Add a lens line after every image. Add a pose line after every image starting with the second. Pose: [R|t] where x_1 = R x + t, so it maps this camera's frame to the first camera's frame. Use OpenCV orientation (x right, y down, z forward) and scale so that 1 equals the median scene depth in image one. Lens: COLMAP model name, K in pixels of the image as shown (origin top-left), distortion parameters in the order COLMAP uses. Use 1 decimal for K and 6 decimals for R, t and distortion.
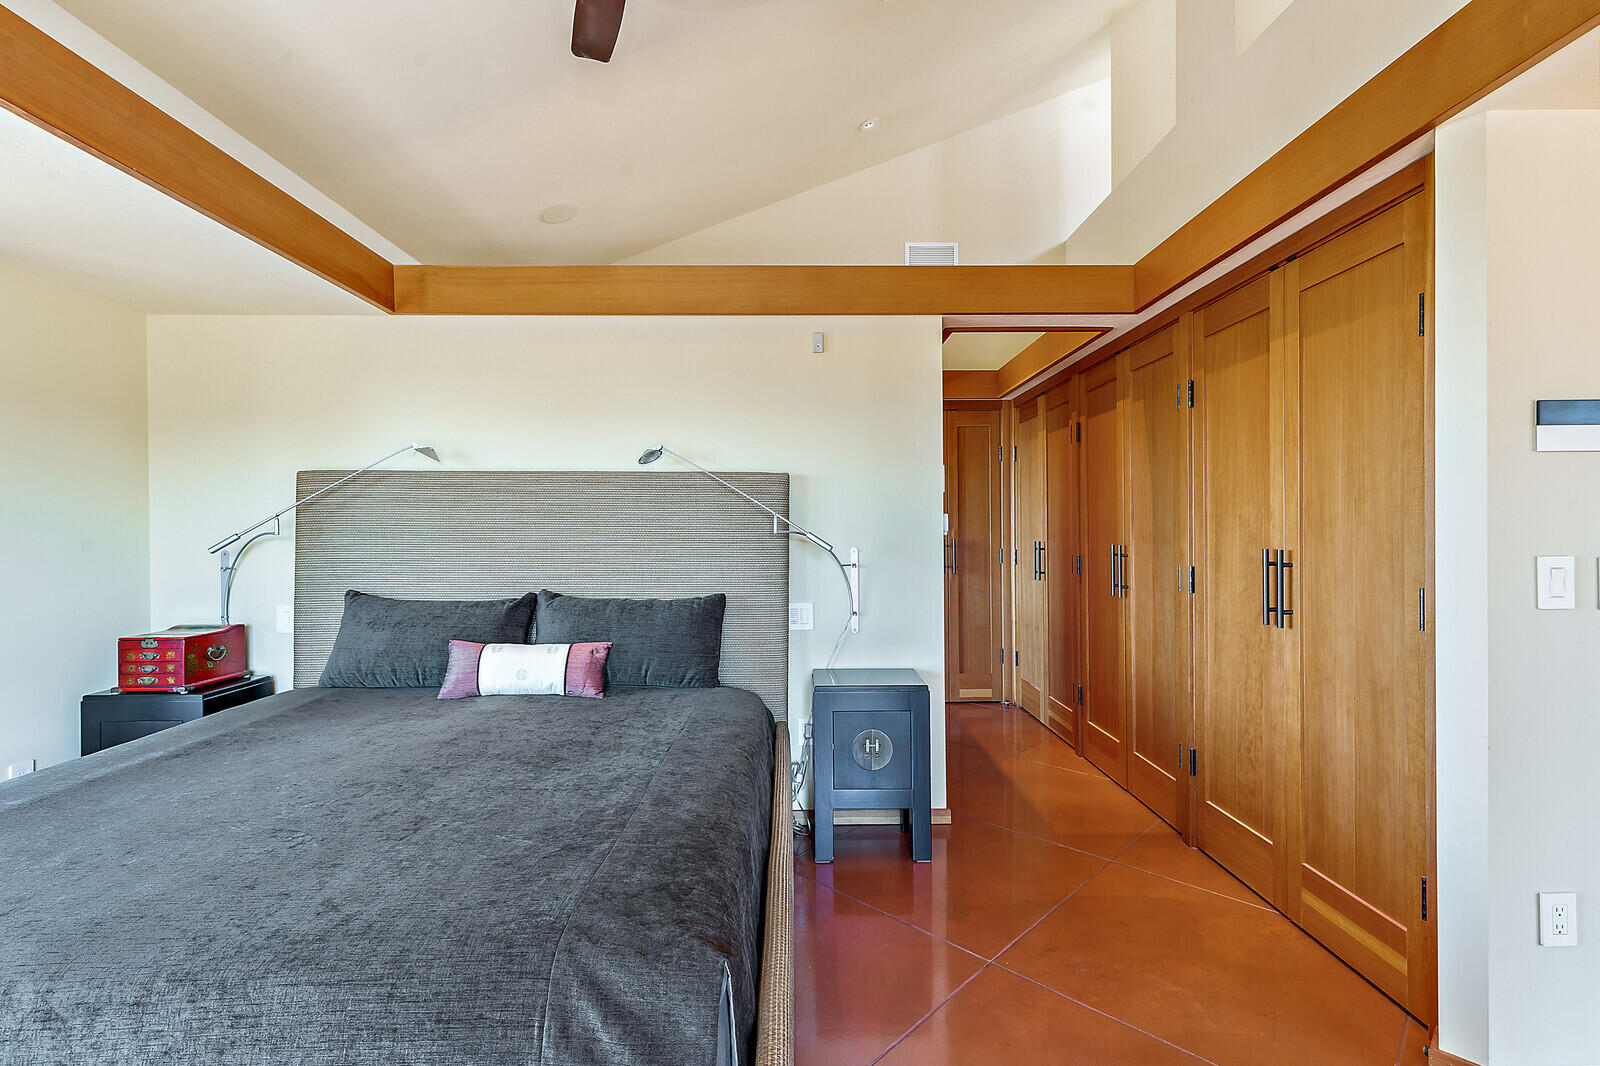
lens RADIAL K [[732.7, 0, 801.8], [0, 732.7, 531.6], [0, 0, 1]] dist [0.006219, -0.000246]
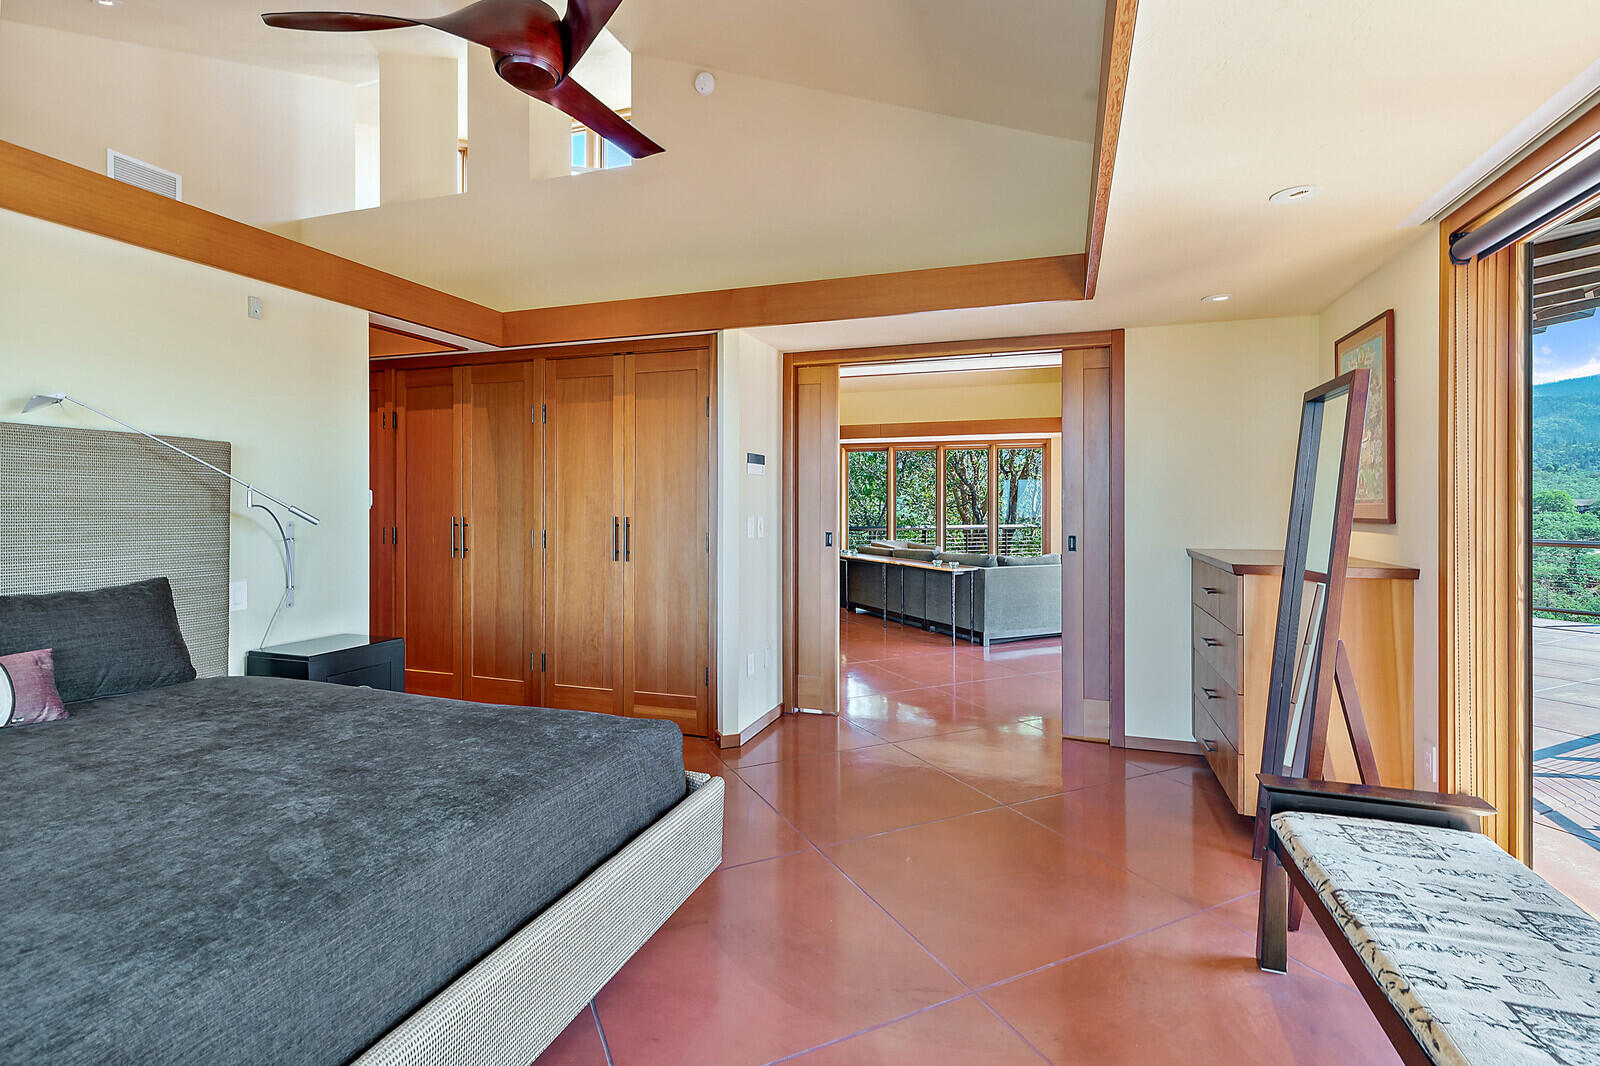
lens RADIAL K [[732.7, 0, 826.0], [0, 732.7, 505.4], [0, 0, 1]] dist [0.006219, -0.000246]
pose [[0.321427, 0.005188, 0.946920, -0.752156], [-0.000334, 0.999986, -0.005366, 0.005509], [-0.946934, 0.001408, 0.321424, -0.014515]]
